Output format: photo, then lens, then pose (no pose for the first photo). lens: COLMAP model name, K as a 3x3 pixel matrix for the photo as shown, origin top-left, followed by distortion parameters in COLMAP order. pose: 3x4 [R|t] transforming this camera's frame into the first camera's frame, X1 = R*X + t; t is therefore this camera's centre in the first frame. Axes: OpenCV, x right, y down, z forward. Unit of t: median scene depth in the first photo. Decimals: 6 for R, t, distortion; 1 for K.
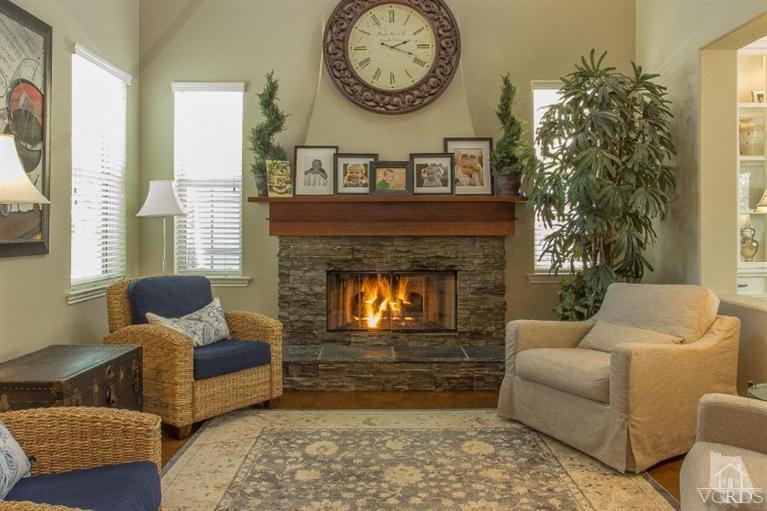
lens RADIAL K [[620.0, 0, 385.3], [0, 620.0, 230.9], [0, 0, 1]] dist [-0.080775, 0.106078]
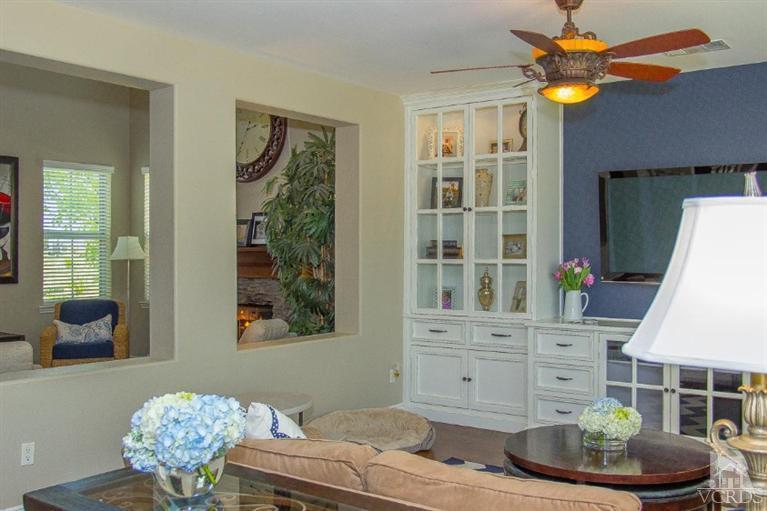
lens RADIAL K [[769.9, 0, 383.5], [0, 769.9, 255.5], [0, 0, 1]] dist [-0.011081, 0.011552]
pose [[0.799048, 0.005198, -0.601245, 1.228333], [-0.002343, 0.999982, 0.005531, -0.046064], [0.601263, -0.003010, 0.799046, -0.110445]]
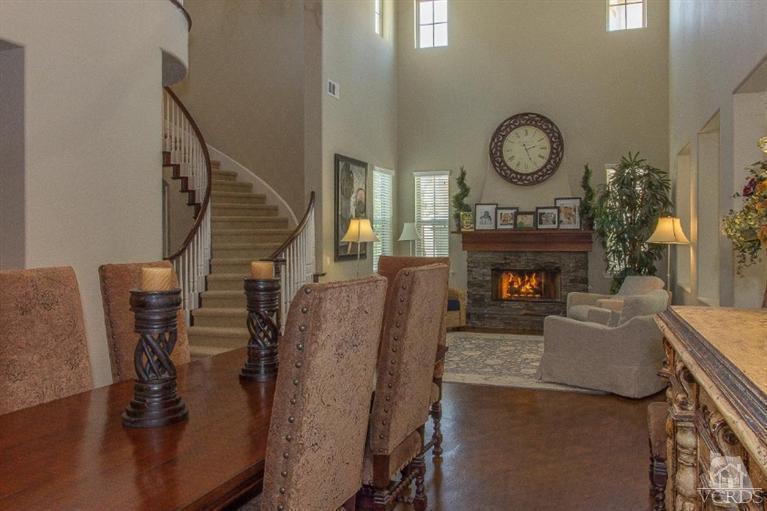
lens RADIAL K [[620.0, 0, 385.3], [0, 620.0, 230.9], [0, 0, 1]] dist [-0.080775, 0.106078]
pose [[0.939372, -0.004862, -0.342867, 0.253935], [0.002235, 0.999965, -0.008058, -0.038707], [0.342894, 0.006804, 0.939350, -0.916056]]
